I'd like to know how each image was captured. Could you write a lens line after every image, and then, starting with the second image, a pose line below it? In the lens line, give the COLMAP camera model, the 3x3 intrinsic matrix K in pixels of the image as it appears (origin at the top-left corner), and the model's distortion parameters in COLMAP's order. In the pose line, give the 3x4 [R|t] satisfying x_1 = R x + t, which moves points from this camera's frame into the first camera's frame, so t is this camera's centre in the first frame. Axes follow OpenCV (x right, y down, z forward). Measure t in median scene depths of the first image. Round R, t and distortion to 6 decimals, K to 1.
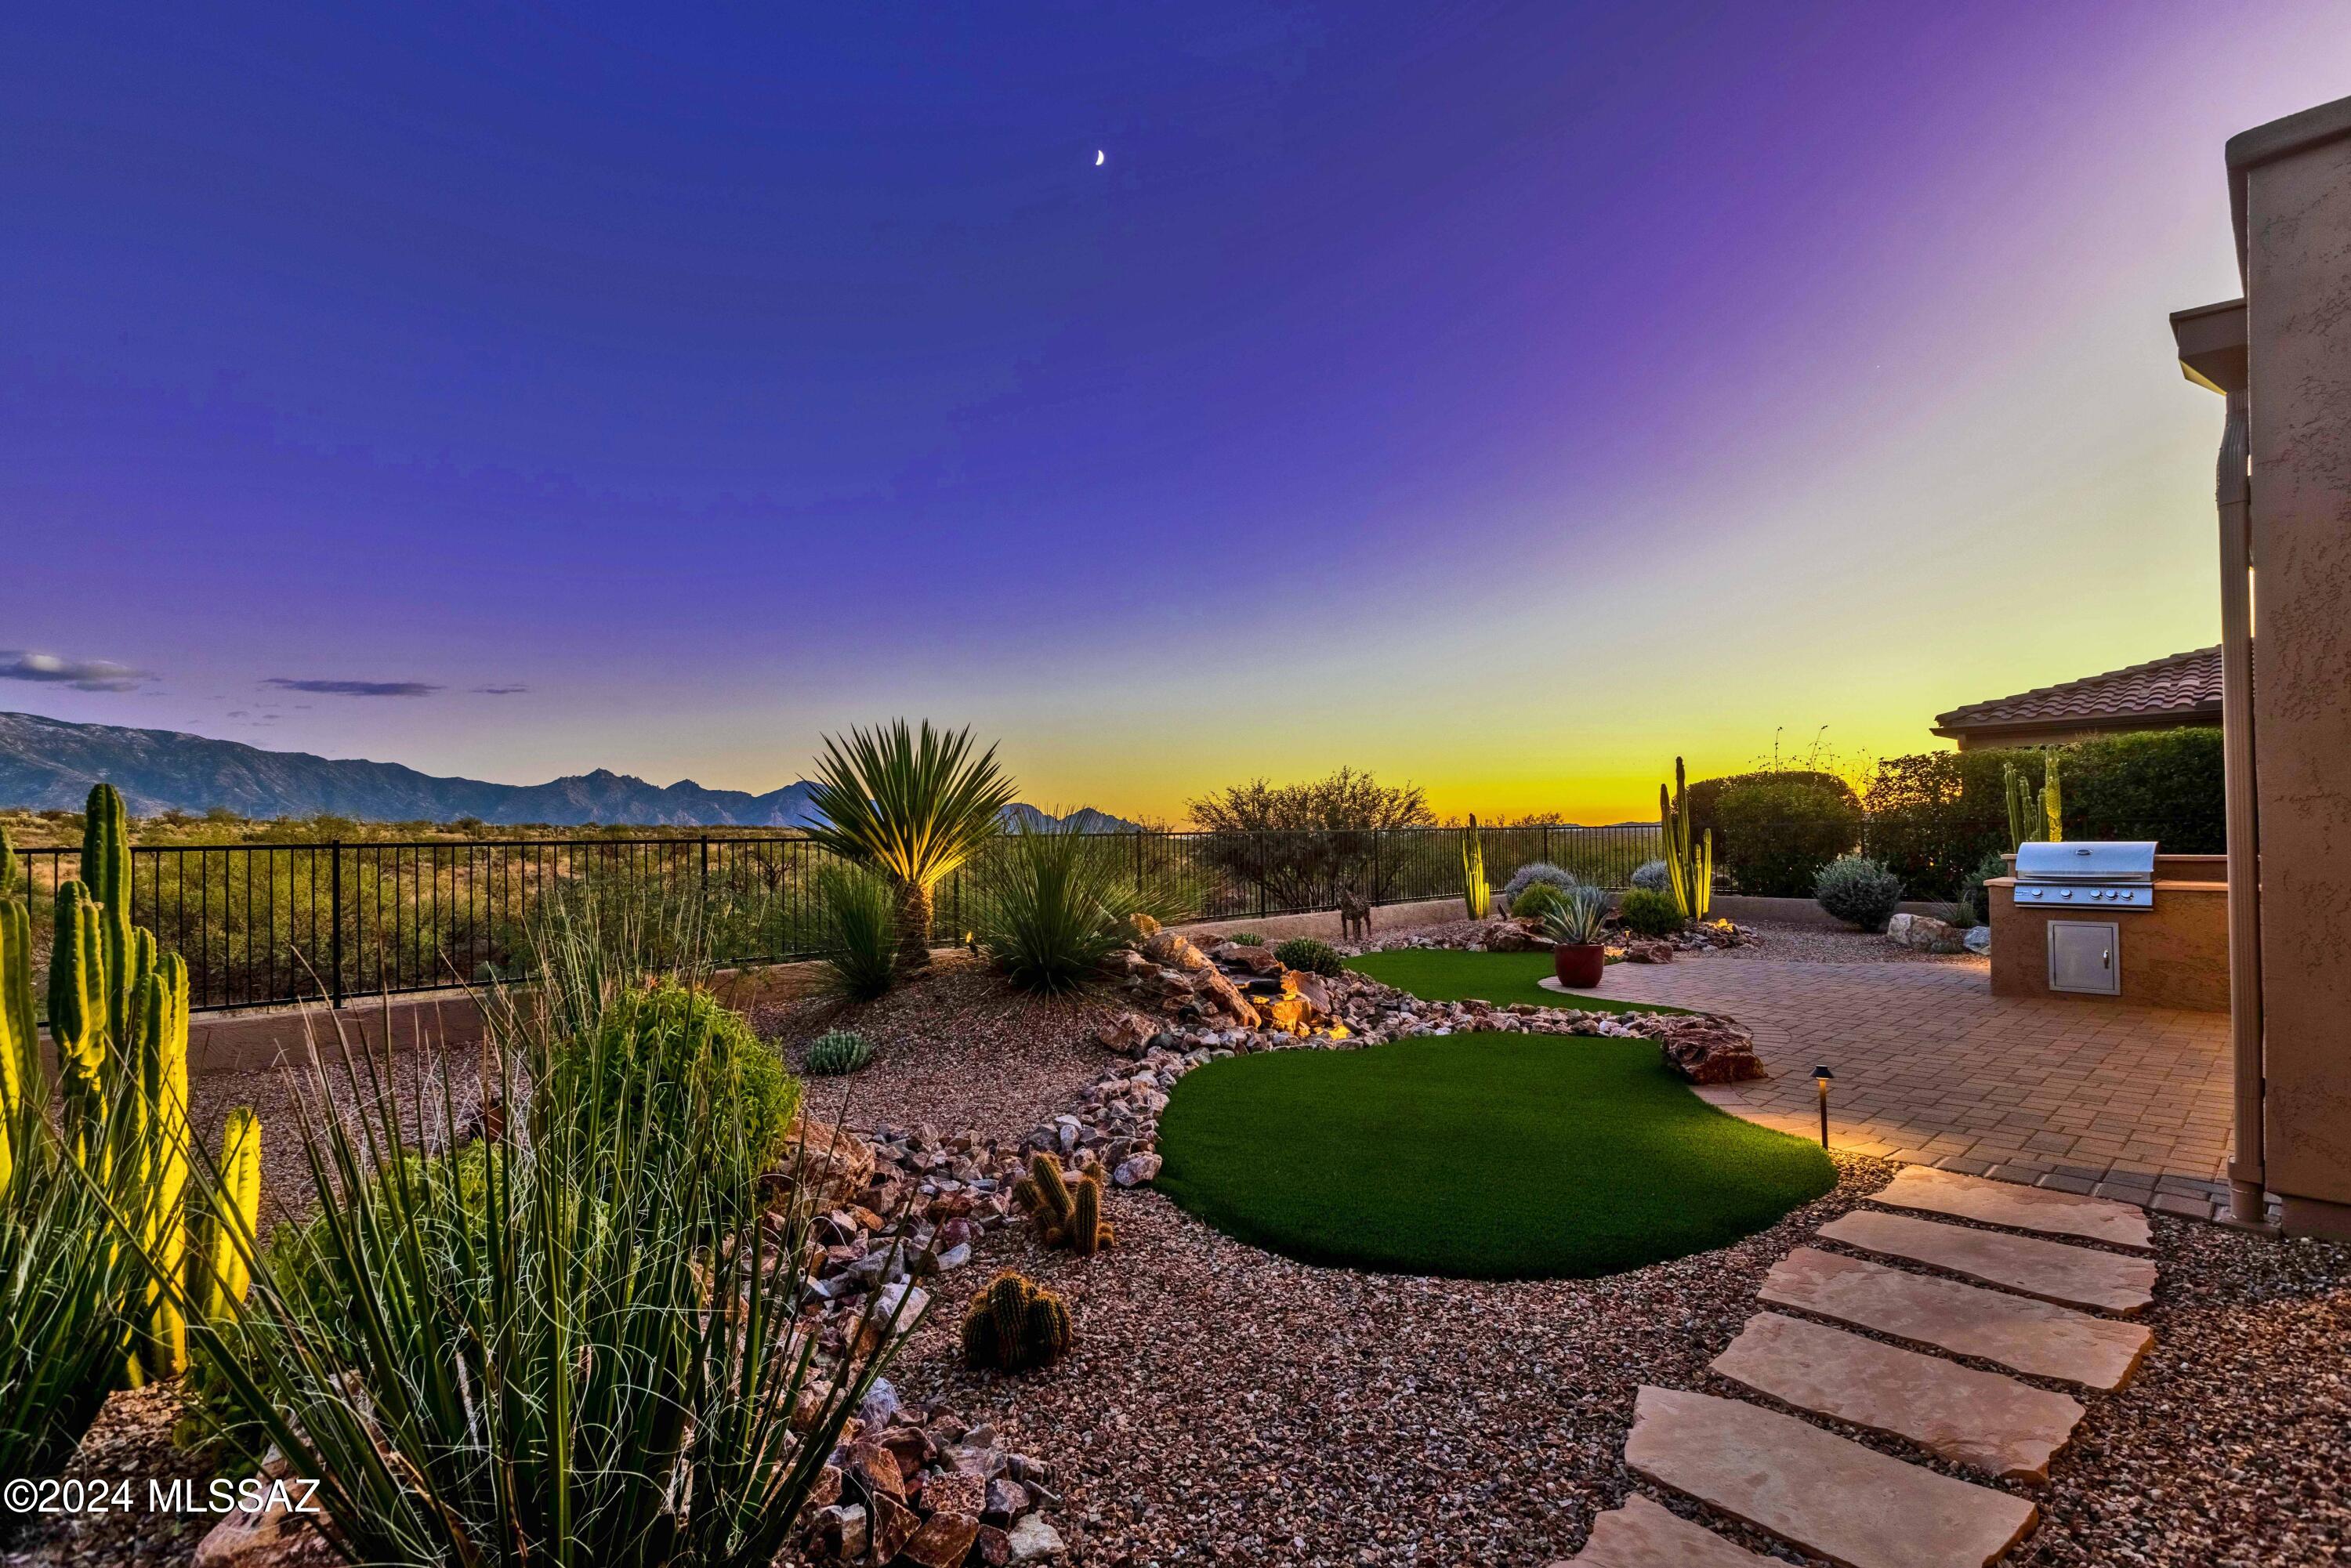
lens RADIAL K [[1099.5, 0, 1173.2], [0, 1099.5, 826.9], [0, 0, 1]] dist [0.002663, -0.000099]
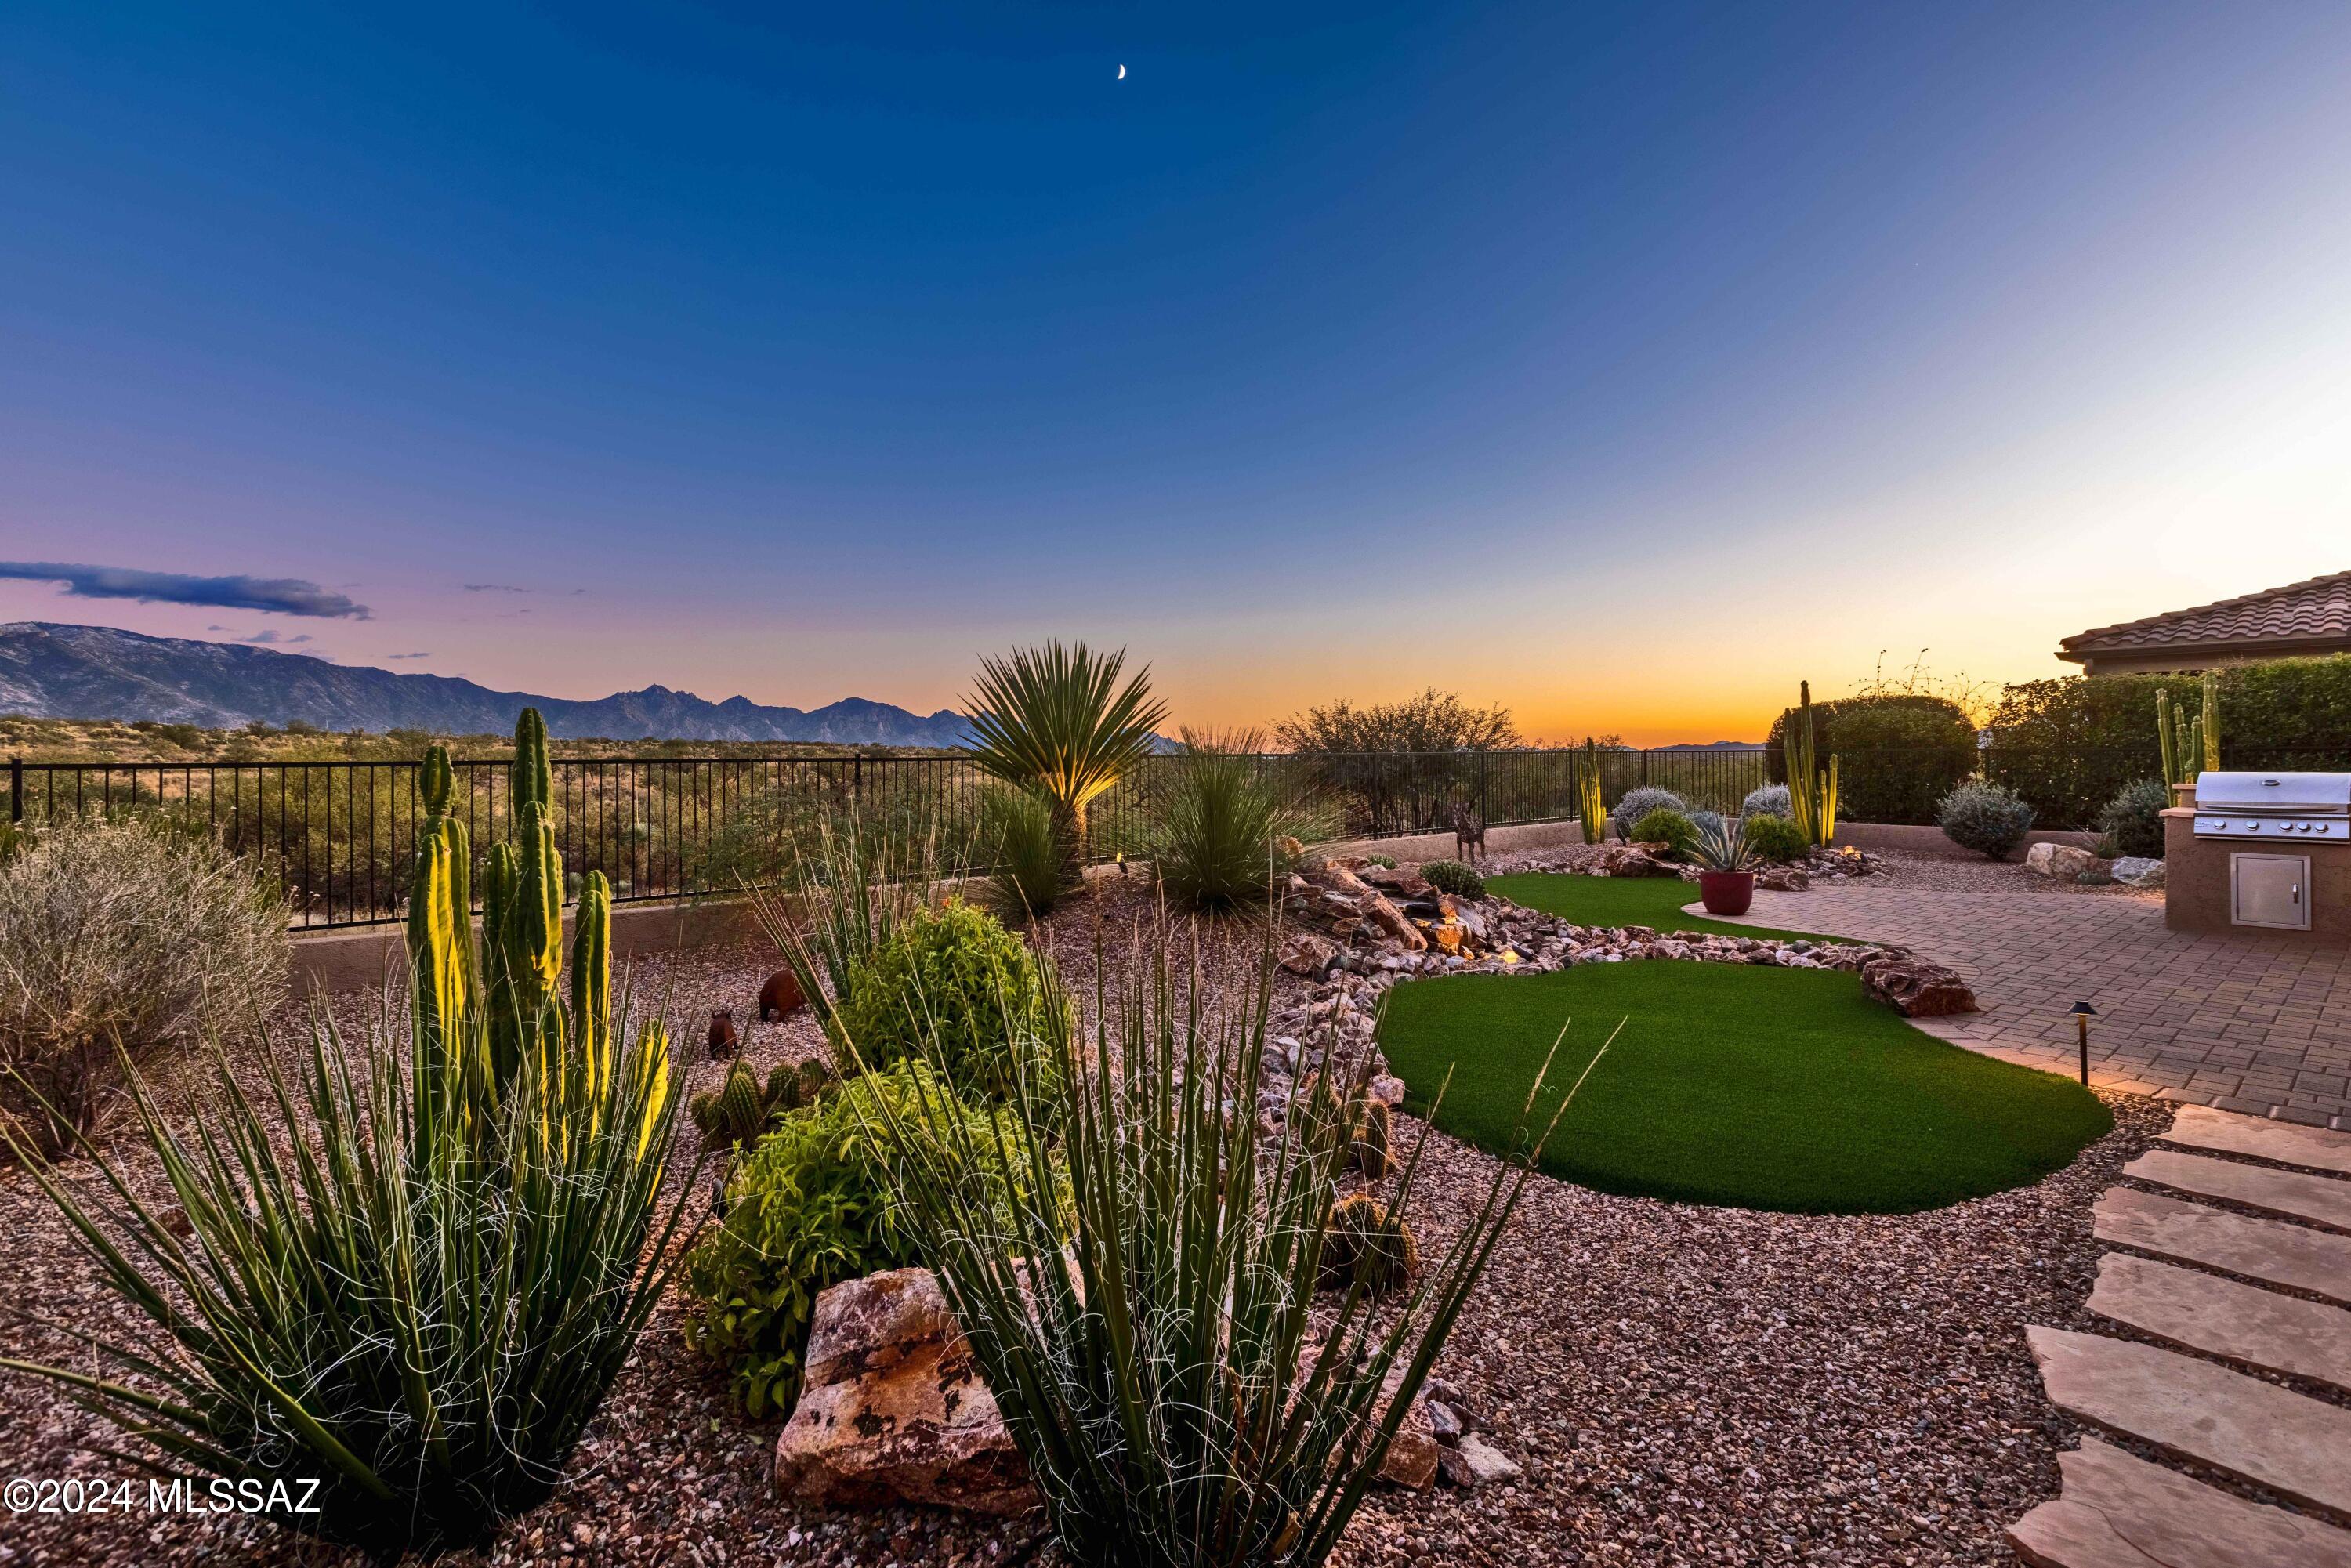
lens RADIAL K [[1098.7, 0, 1172.6], [0, 1098.7, 751.5], [0, 0, 1]] dist [0.001965, -0.000577]
pose [[0.999231, 0.007966, -0.038380, -0.110548], [-0.007754, 0.999954, 0.005669, -0.002739], [0.038424, -0.005367, 0.999247, -0.005443]]
